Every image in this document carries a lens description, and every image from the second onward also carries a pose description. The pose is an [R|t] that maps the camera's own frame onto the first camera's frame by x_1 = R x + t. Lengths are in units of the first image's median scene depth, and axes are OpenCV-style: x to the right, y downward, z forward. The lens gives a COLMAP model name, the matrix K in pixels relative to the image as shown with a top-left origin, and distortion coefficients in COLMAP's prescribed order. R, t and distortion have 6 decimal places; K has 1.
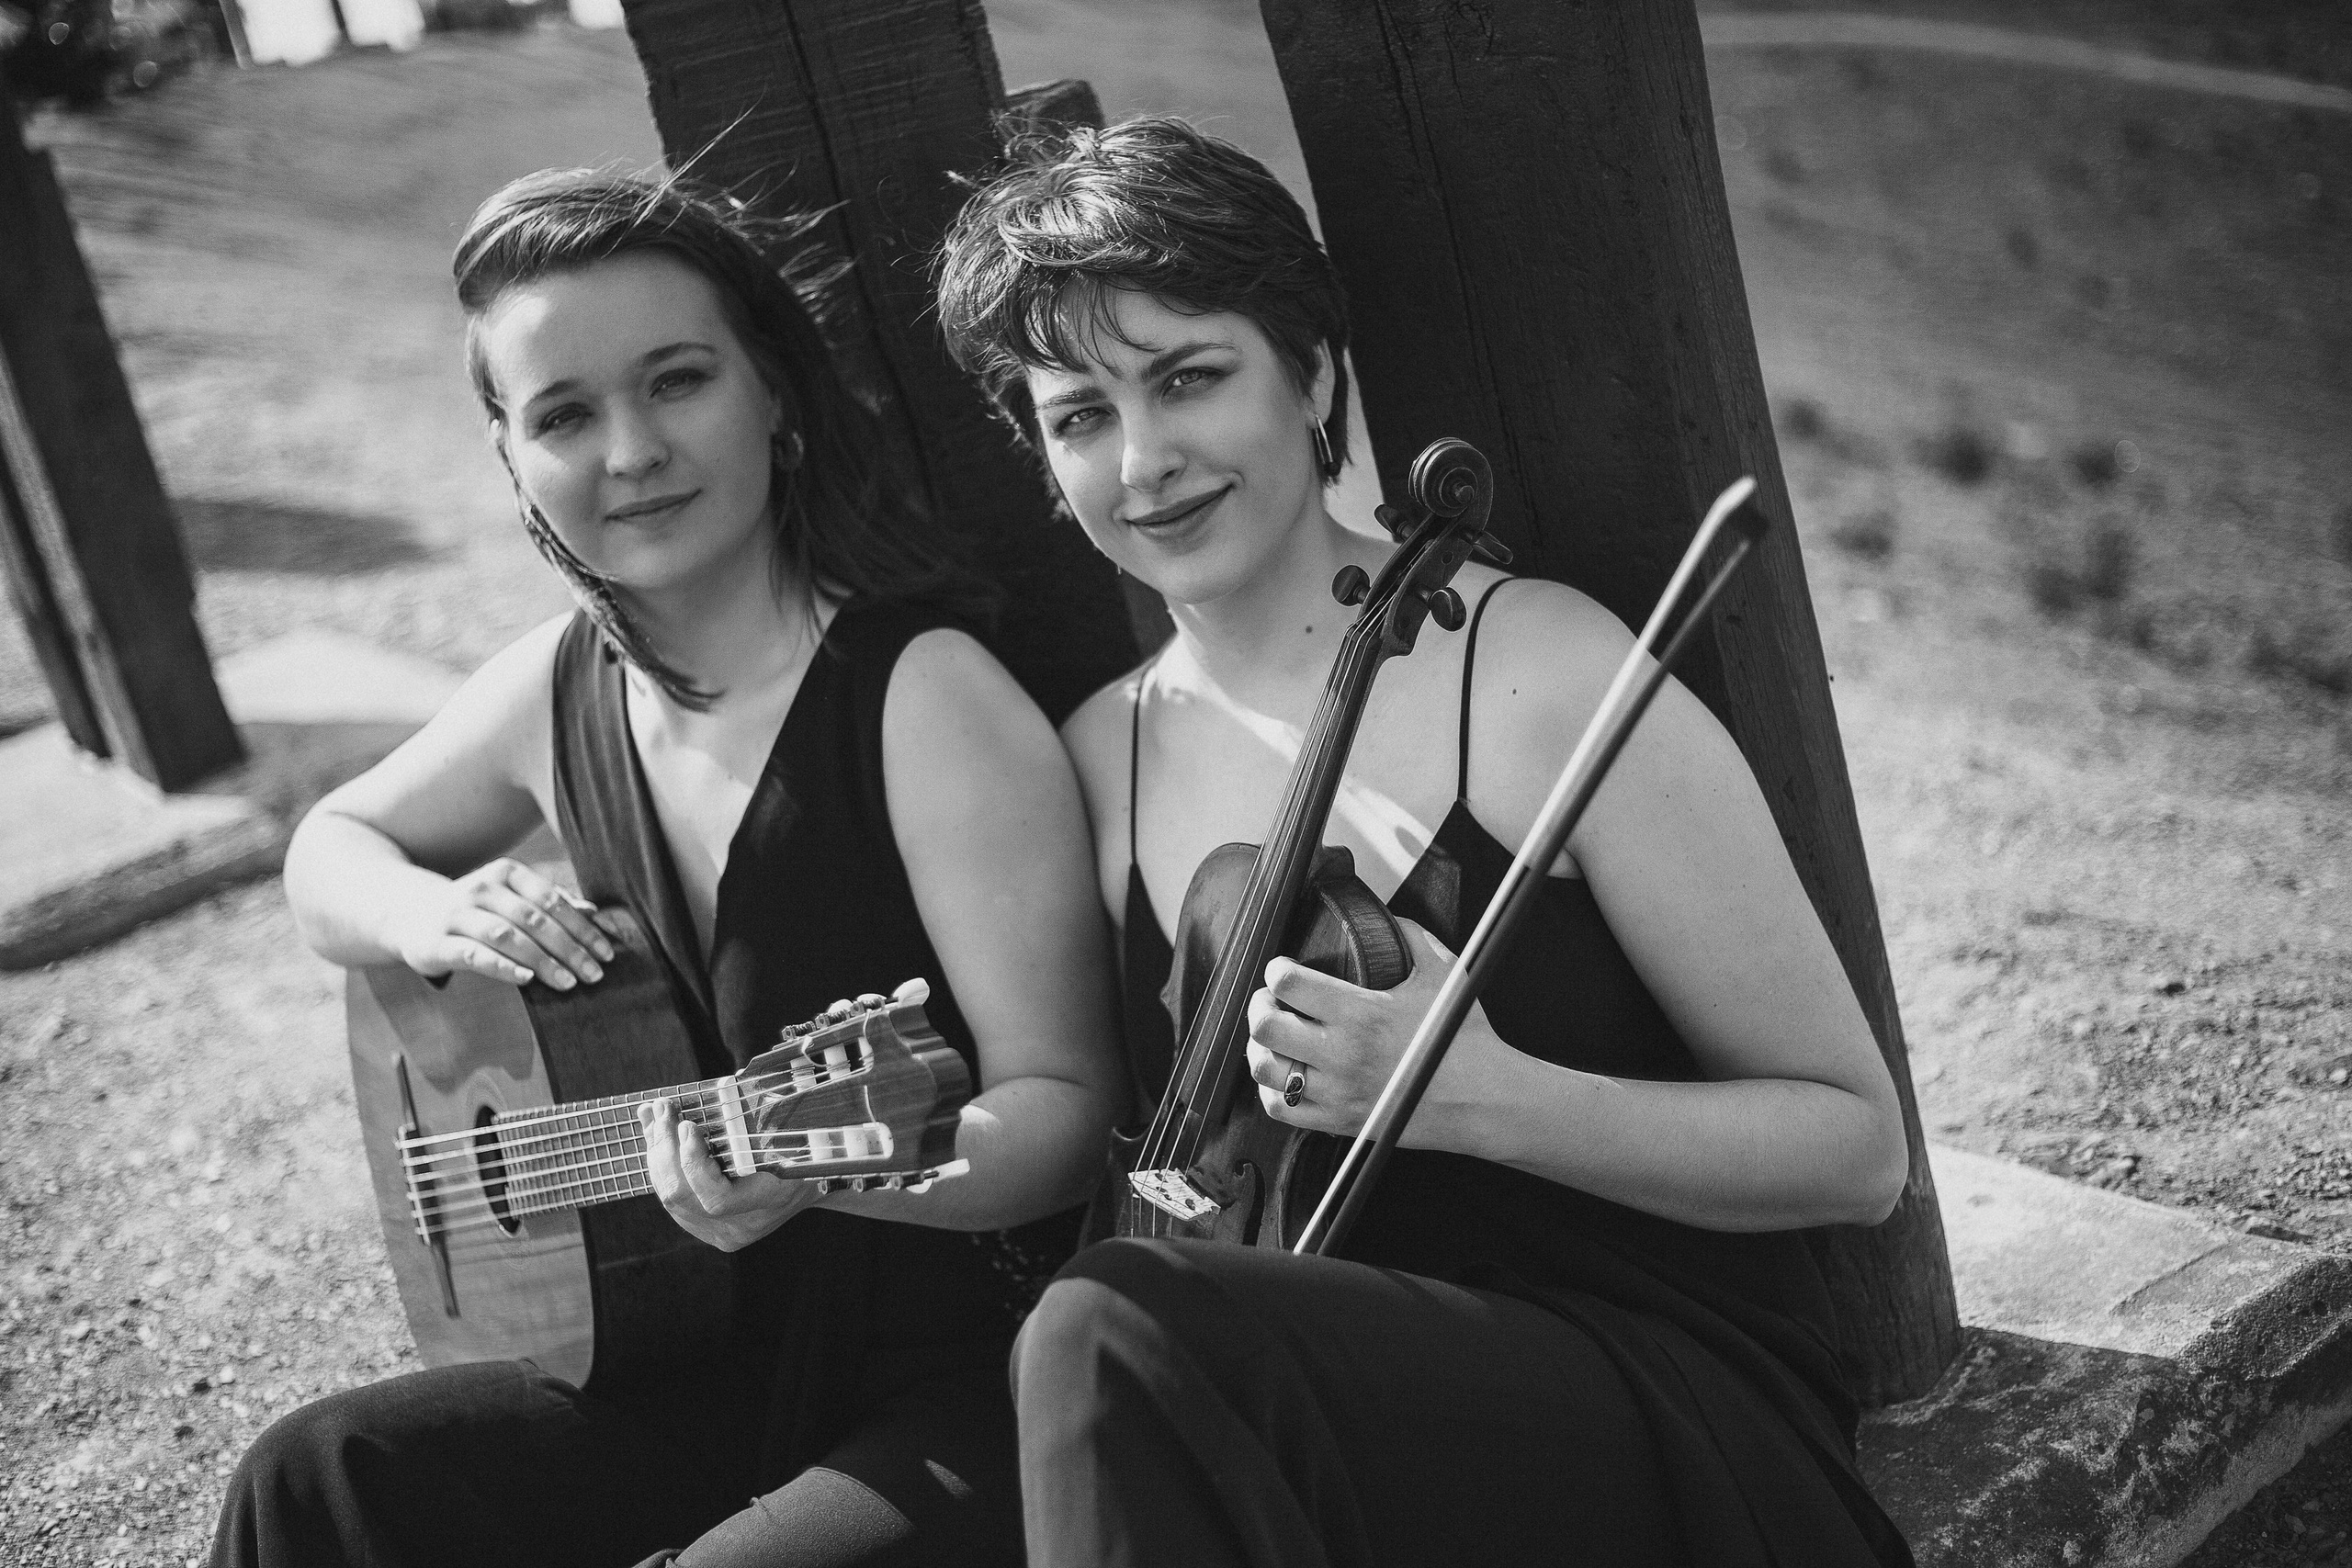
lens RADIAL K [[3453.6, 0, 1176.0], [0, 3453.6, 784.0], [0, 0, 1]] dist [-0.102488, -0.005586]
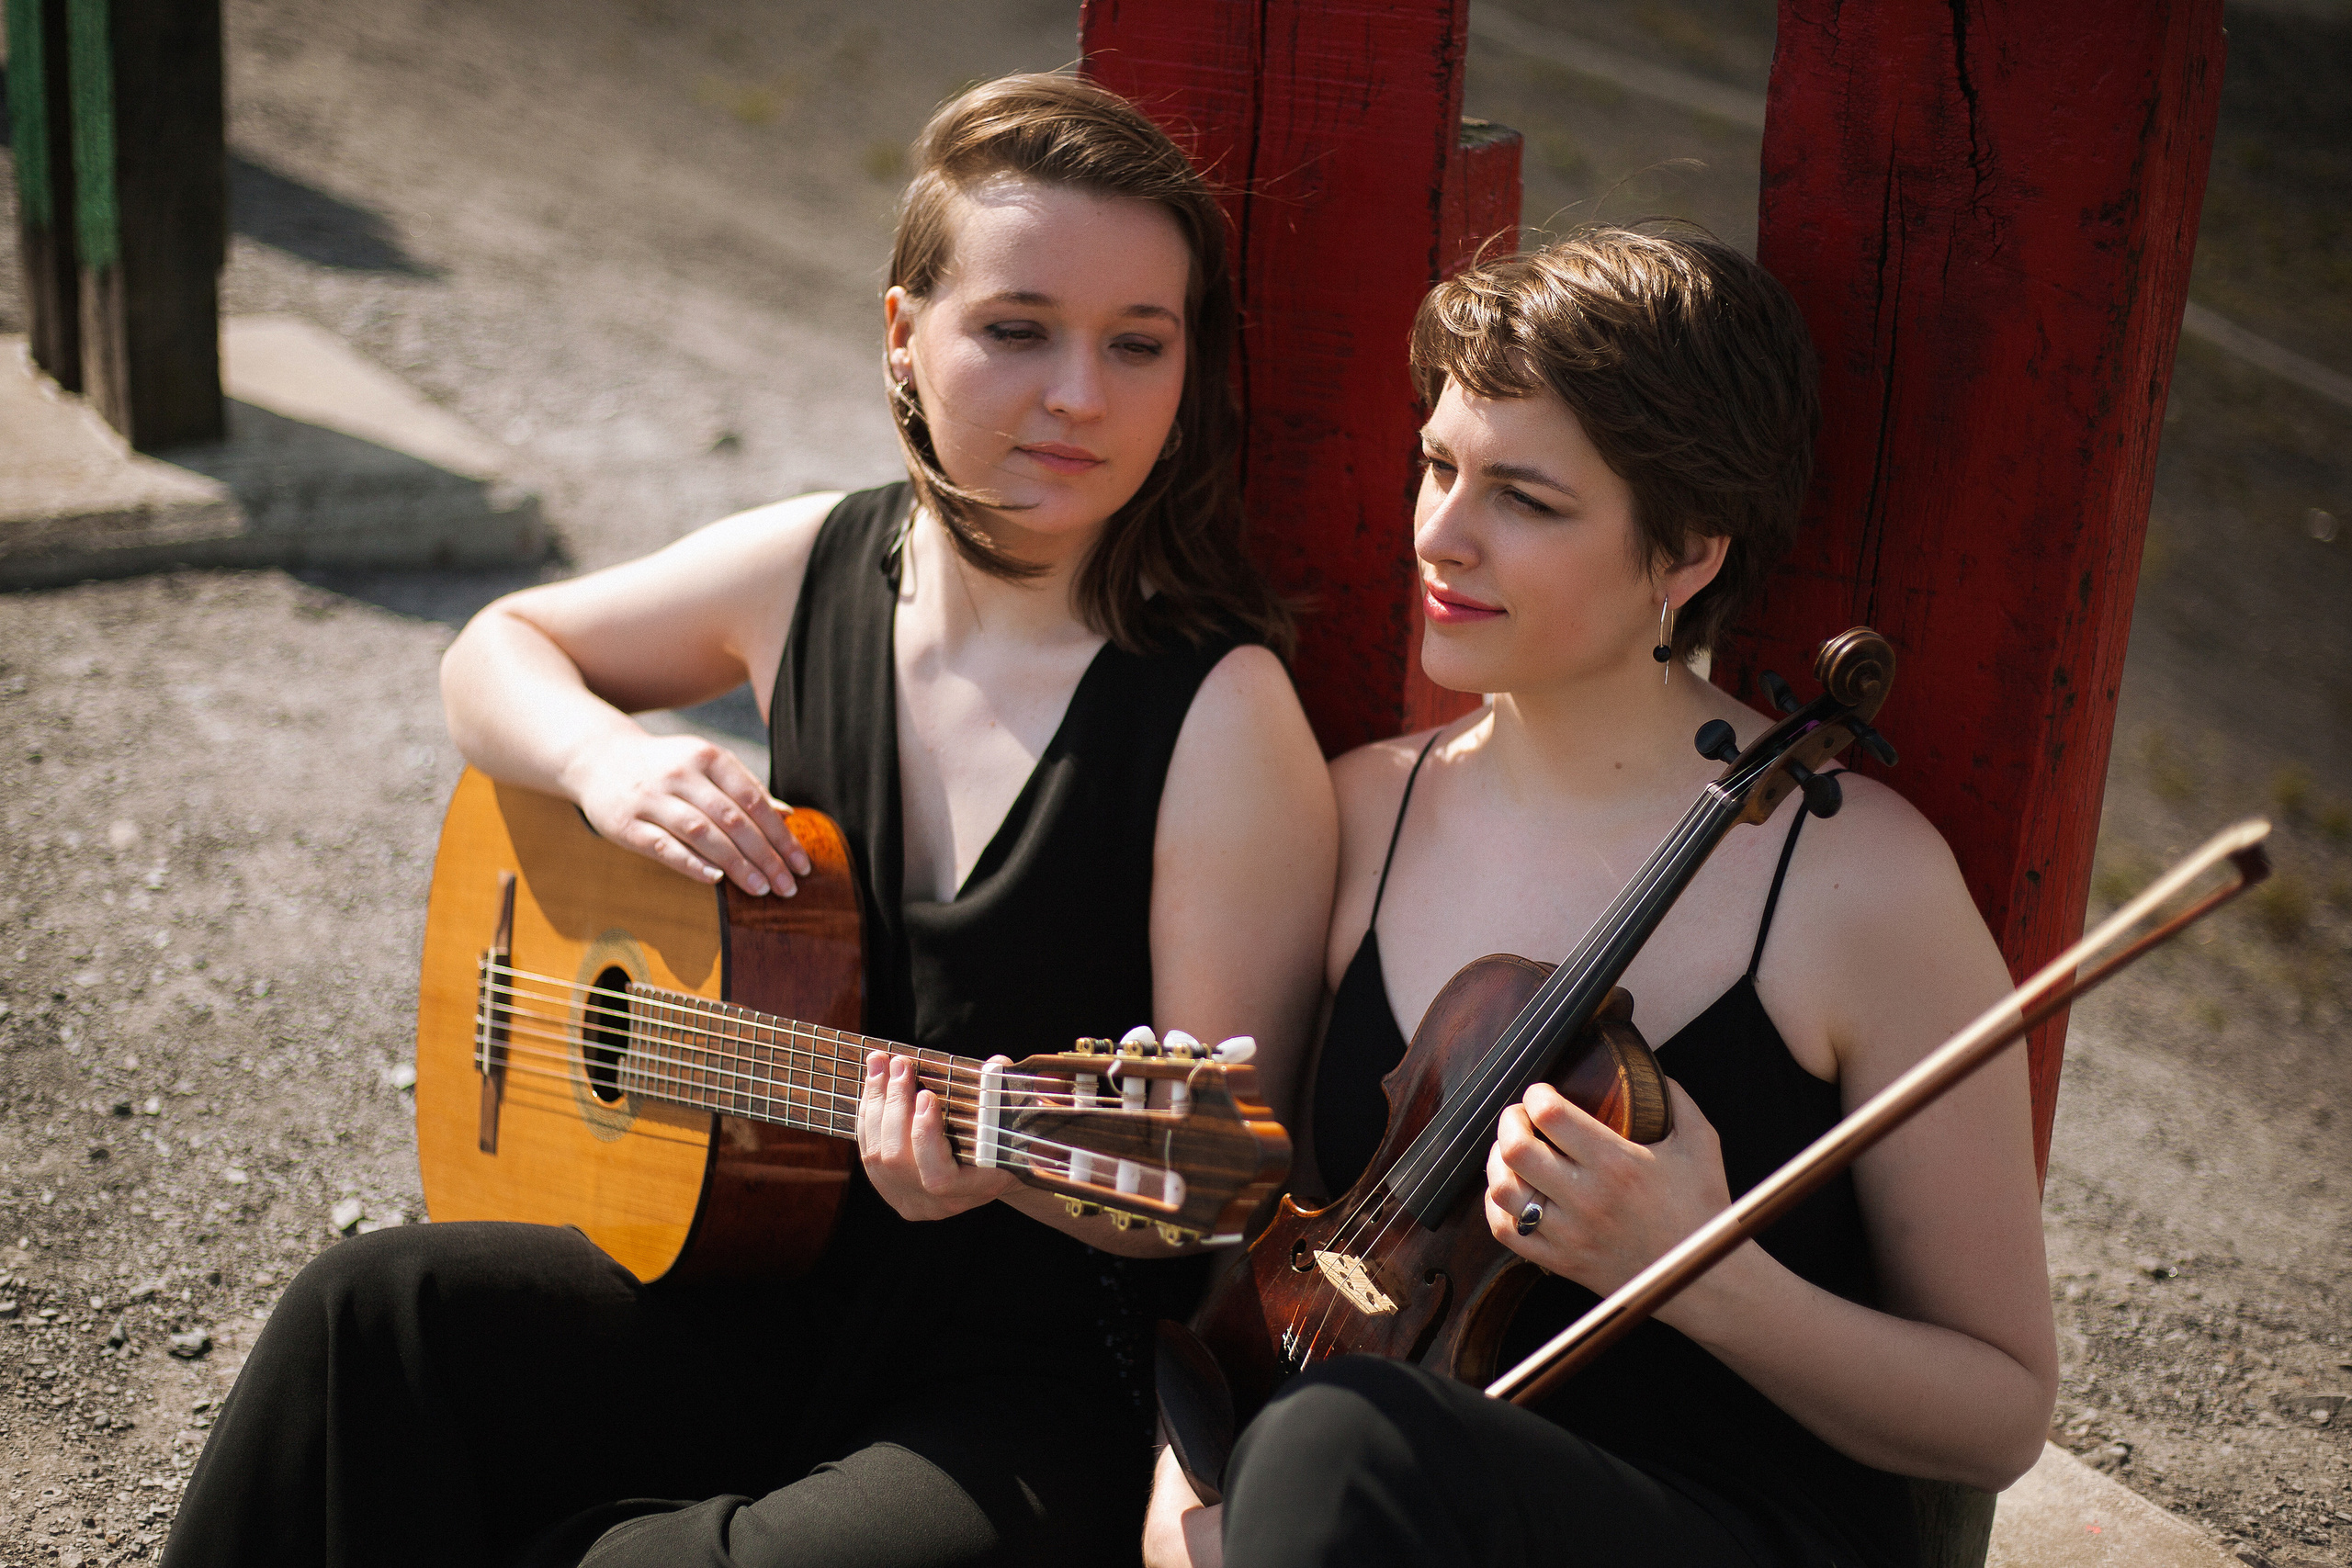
lens RADIAL K [[3453.6, 0, 1176.0], [0, 3453.6, 784.0], [0, 0, 1]] dist [-0.102488, -0.005586]
pose [[0.954182, 0.284835, 0.091684, -0.126377], [-0.287608, 0.957573, 0.018331, -0.014575], [-0.082573, -0.043860, 0.995619, 0.027629]]
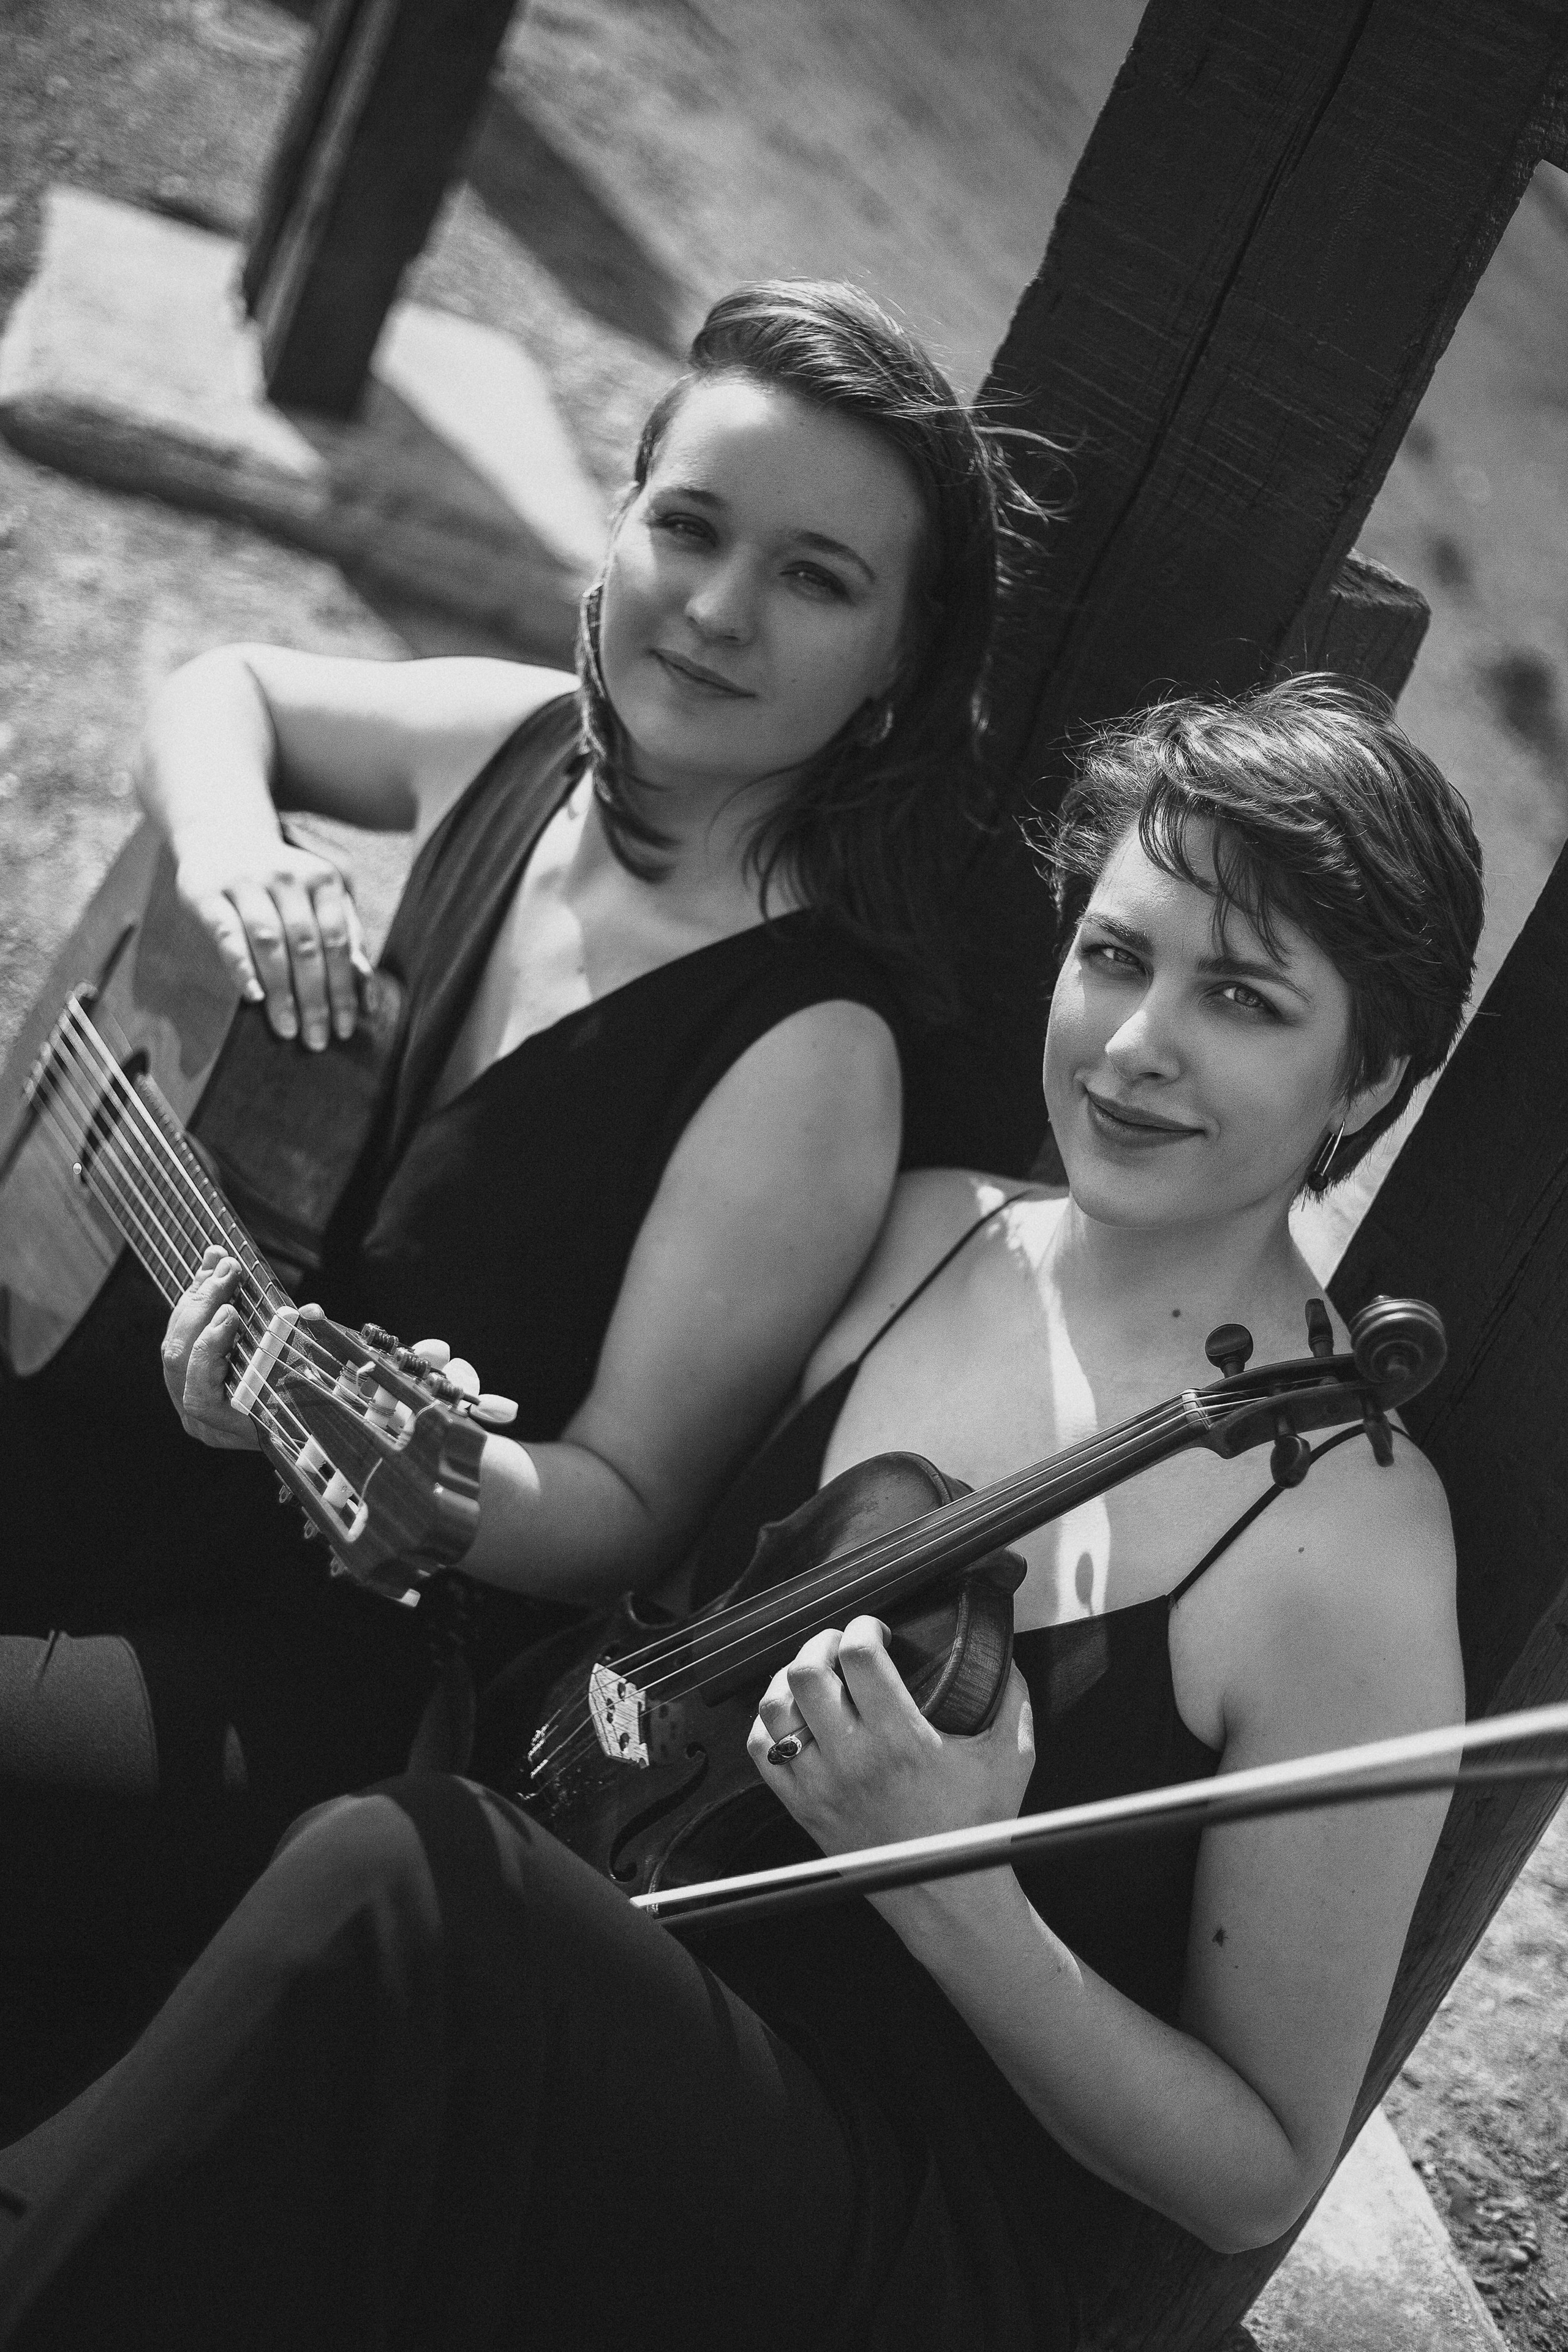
lens RADIAL K [[3453.9, 0, 812.8], [0, 3453.9, 1177.8], [0, 0, 1]] dist [-0.102488, -0.005586]
pose [[0.753886, 0.656221, -0.032088, -0.017580], [-0.648030, 0.750745, 0.128211, -0.088256], [0.108225, -0.075863, 0.991228, 0.109062]]
